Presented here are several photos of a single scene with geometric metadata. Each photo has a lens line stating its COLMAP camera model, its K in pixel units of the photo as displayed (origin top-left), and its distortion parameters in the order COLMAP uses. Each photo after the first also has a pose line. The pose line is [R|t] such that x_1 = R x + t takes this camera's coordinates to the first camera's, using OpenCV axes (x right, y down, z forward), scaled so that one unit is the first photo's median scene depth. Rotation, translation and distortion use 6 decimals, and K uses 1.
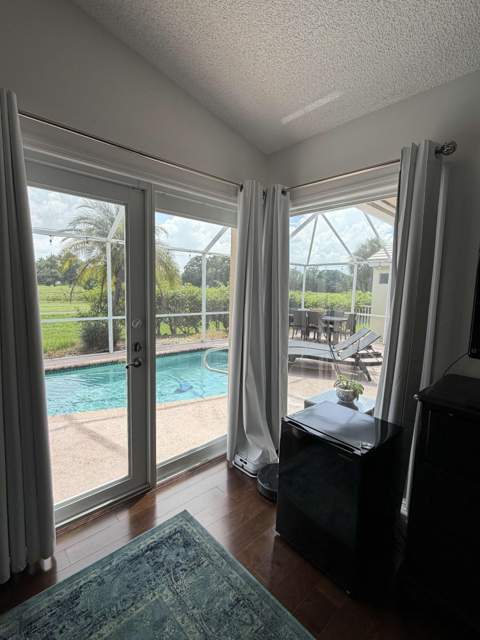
lens RADIAL K [[297.7, 0, 241.3], [0, 297.7, 321.4], [0, 0, 1]] dist [0.002193, 0.000456]
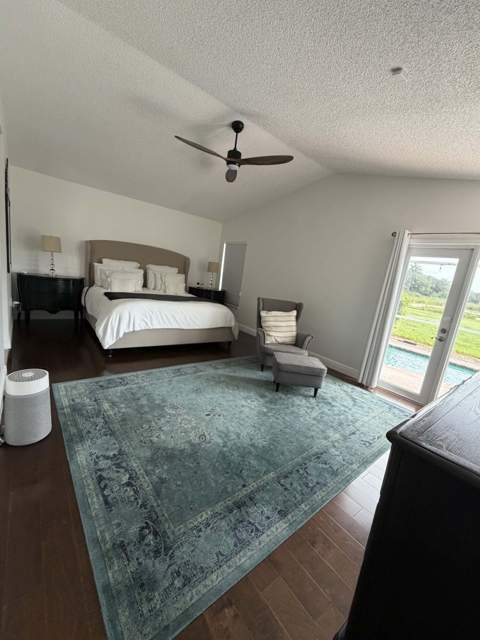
lens RADIAL K [[257.4, 0, 241.6], [0, 257.4, 318.0], [0, 0, 1]] dist [0.001157, -0.000329]
pose [[-0.049913, 0.142256, -0.988571, 1.131568], [-0.259226, 0.954038, 0.150375, 0.080695], [0.964526, 0.263769, -0.010742, -0.205350]]
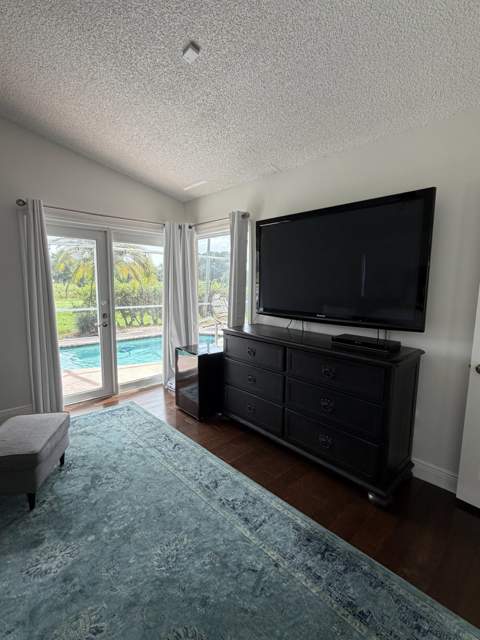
lens RADIAL K [[297.7, 0, 238.6], [0, 297.7, 322.1], [0, 0, 1]] dist [0.002193, 0.000456]
pose [[0.999865, -0.015644, 0.005068, 0.401905], [0.015553, 0.999725, 0.017574, 0.090463], [-0.005341, -0.017493, 0.999833, -0.728516]]
